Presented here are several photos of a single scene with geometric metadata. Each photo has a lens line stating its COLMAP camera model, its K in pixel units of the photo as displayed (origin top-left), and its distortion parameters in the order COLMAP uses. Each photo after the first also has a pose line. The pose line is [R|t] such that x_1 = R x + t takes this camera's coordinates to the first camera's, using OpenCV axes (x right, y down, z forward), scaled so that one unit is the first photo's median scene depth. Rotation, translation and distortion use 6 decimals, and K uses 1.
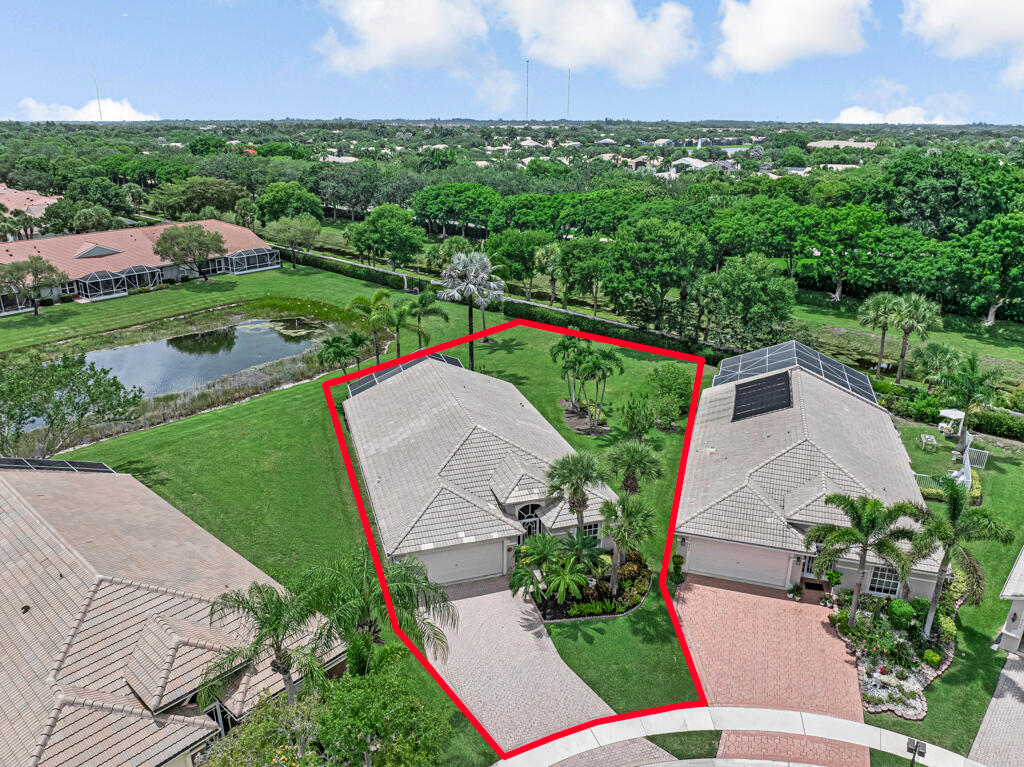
lens RADIAL K [[722.3, 0, 515.2], [0, 722.3, 384.5], [0, 0, 1]] dist [-0.044608, -0.000720]
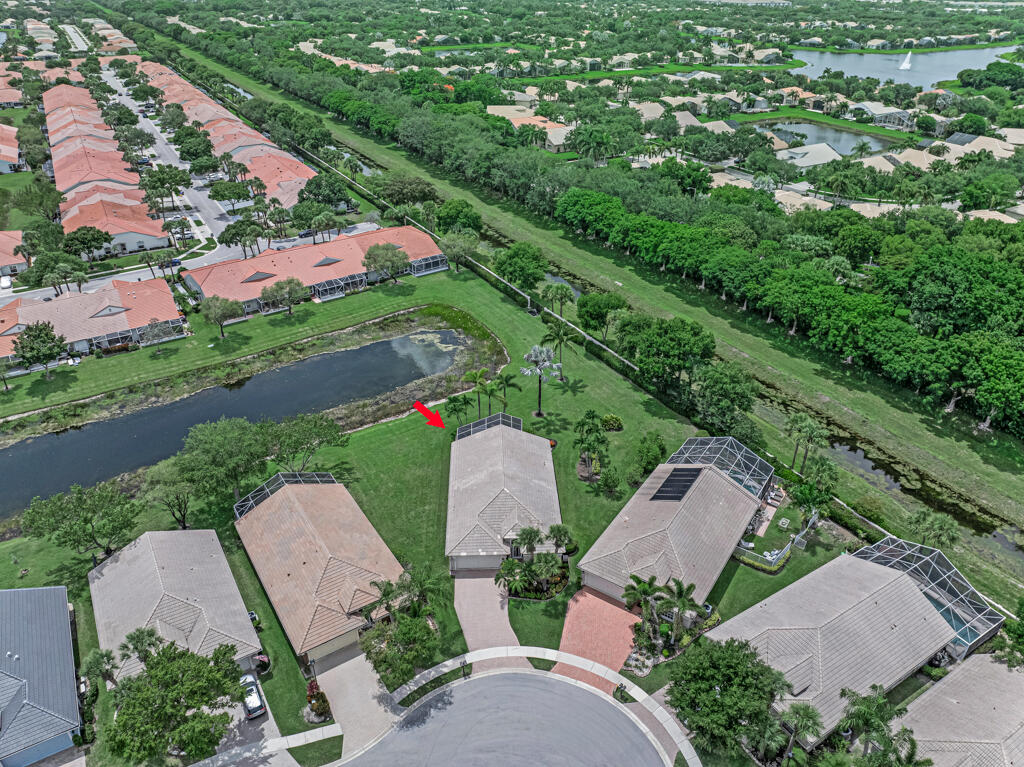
lens RADIAL K [[722.3, 0, 515.2], [0, 722.3, 384.5], [0, 0, 1]] dist [-0.044608, -0.000720]
pose [[0.961047, 0.132764, -0.242410, 0.226555], [-0.083660, 0.975665, 0.202681, -0.339272], [0.263419, -0.174506, 0.948767, -0.442059]]
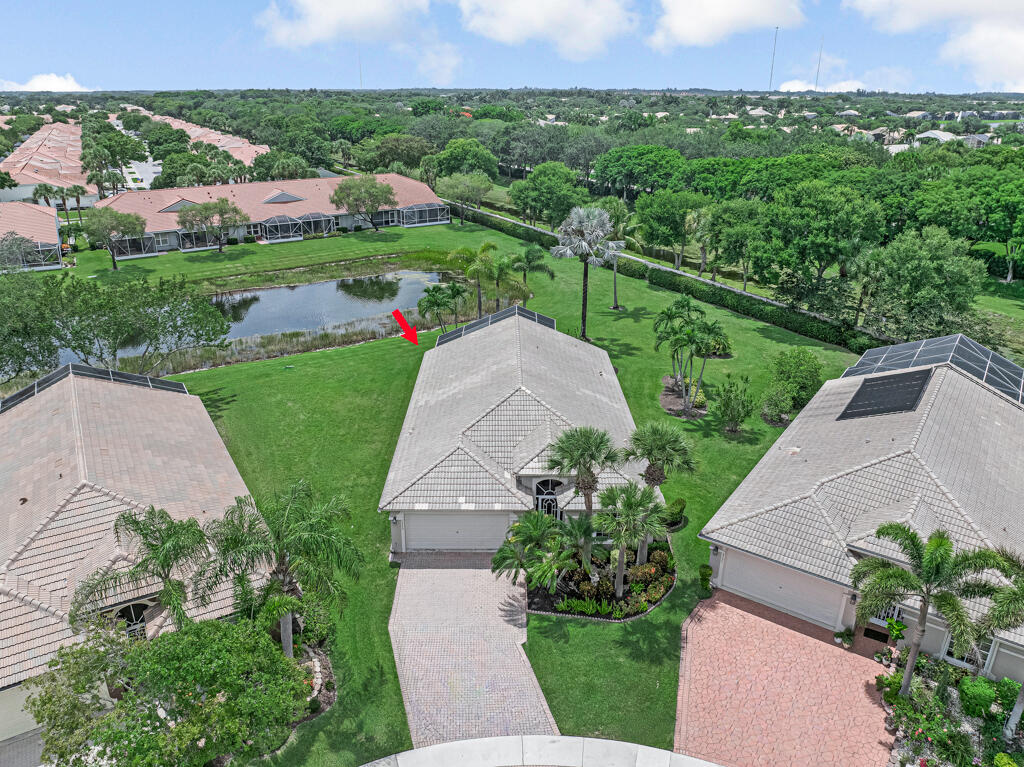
lens RADIAL K [[722.3, 0, 515.2], [0, 722.3, 384.5], [0, 0, 1]] dist [-0.044608, -0.000720]
pose [[0.952615, 0.111290, -0.283088, 0.107641], [-0.101107, 0.993599, 0.050379, 0.004509], [0.286883, -0.019370, 0.957770, 0.067253]]
